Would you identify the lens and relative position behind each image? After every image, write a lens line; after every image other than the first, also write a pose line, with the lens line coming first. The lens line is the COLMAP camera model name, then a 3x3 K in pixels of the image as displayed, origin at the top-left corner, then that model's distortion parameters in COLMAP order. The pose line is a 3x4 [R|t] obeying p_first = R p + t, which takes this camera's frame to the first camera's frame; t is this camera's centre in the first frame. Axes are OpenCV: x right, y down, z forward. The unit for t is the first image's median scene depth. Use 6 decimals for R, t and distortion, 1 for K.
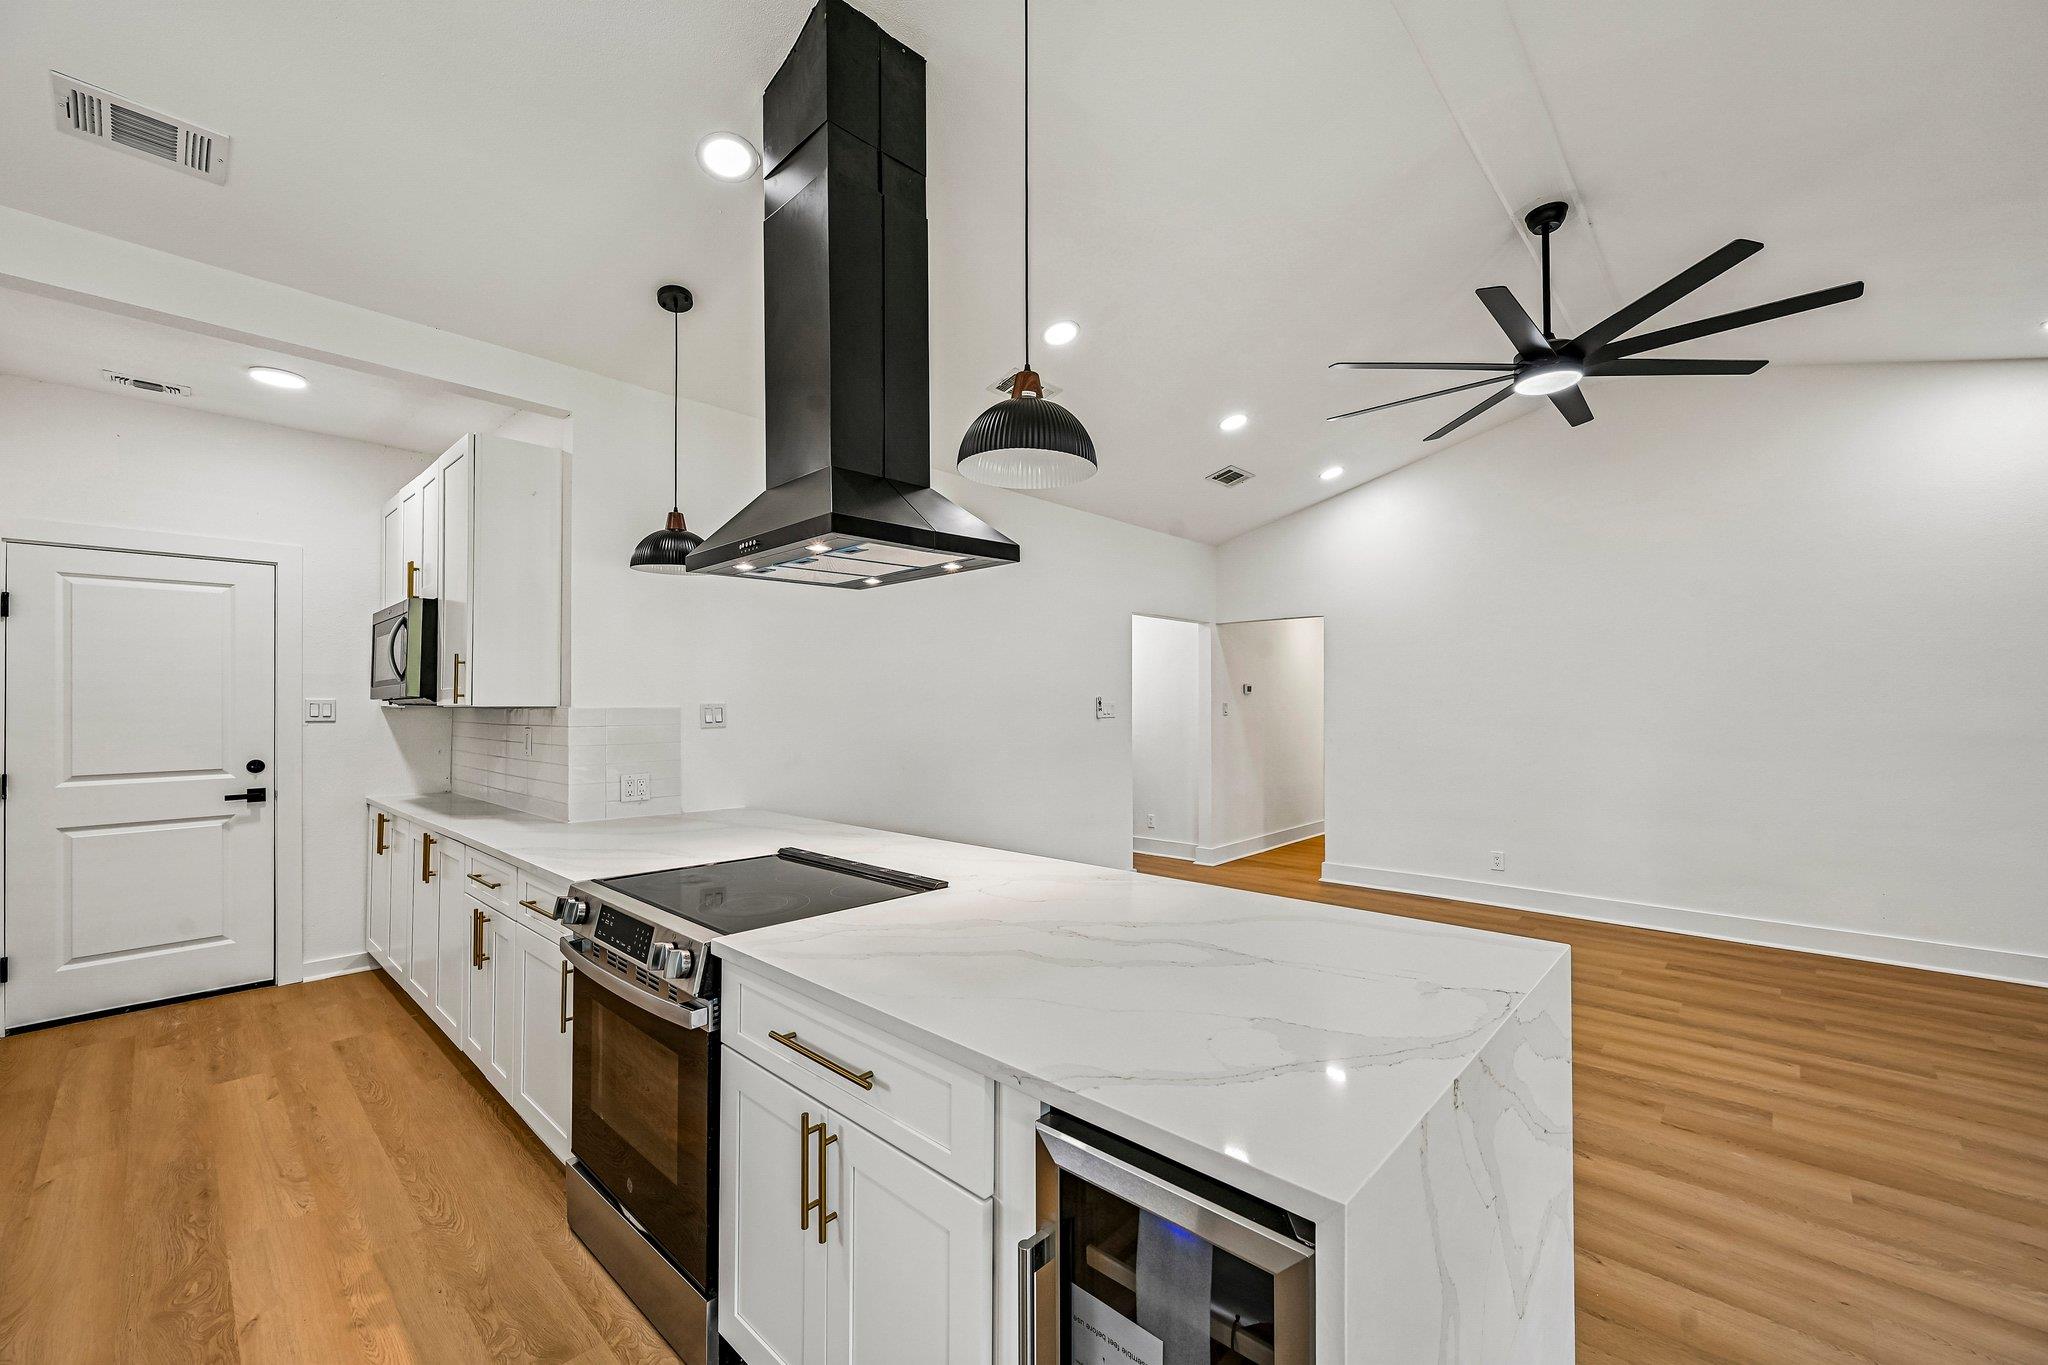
lens RADIAL K [[811.4, 0, 1035.7], [0, 811.4, 697.4], [0, 0, 1]] dist [-0.000482, 0.000722]
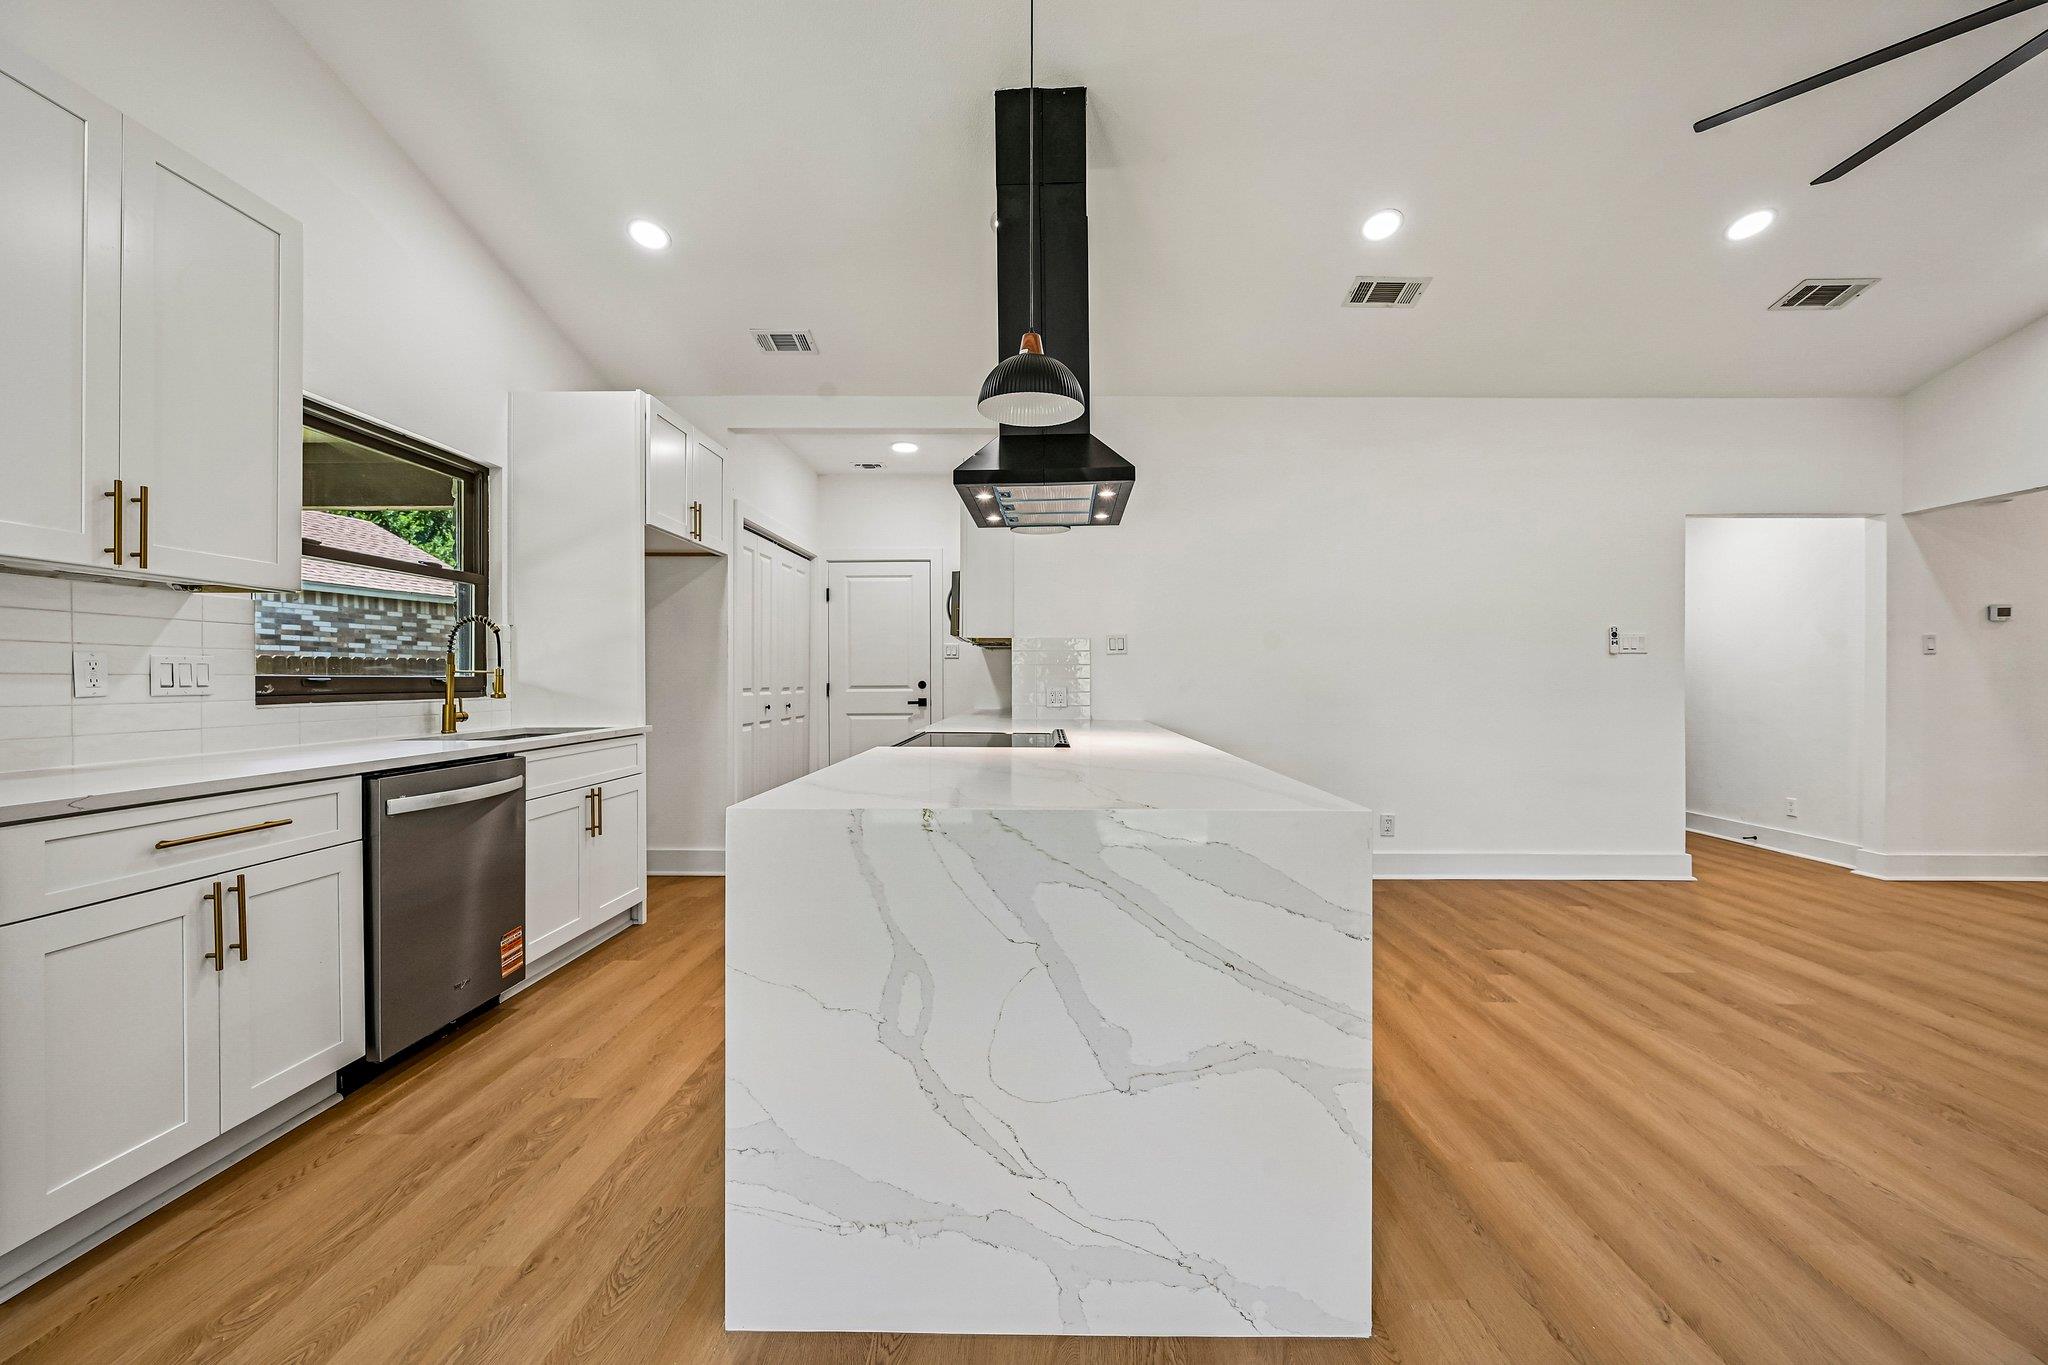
lens RADIAL K [[811.4, 0, 1027.0], [0, 811.4, 688.9], [0, 0, 1]] dist [-0.000482, 0.000722]
pose [[0.669517, 0.012921, -0.742684, 0.462132], [0.003627, 0.999780, 0.020664, 0.067296], [0.742788, -0.016528, 0.669323, 0.057785]]
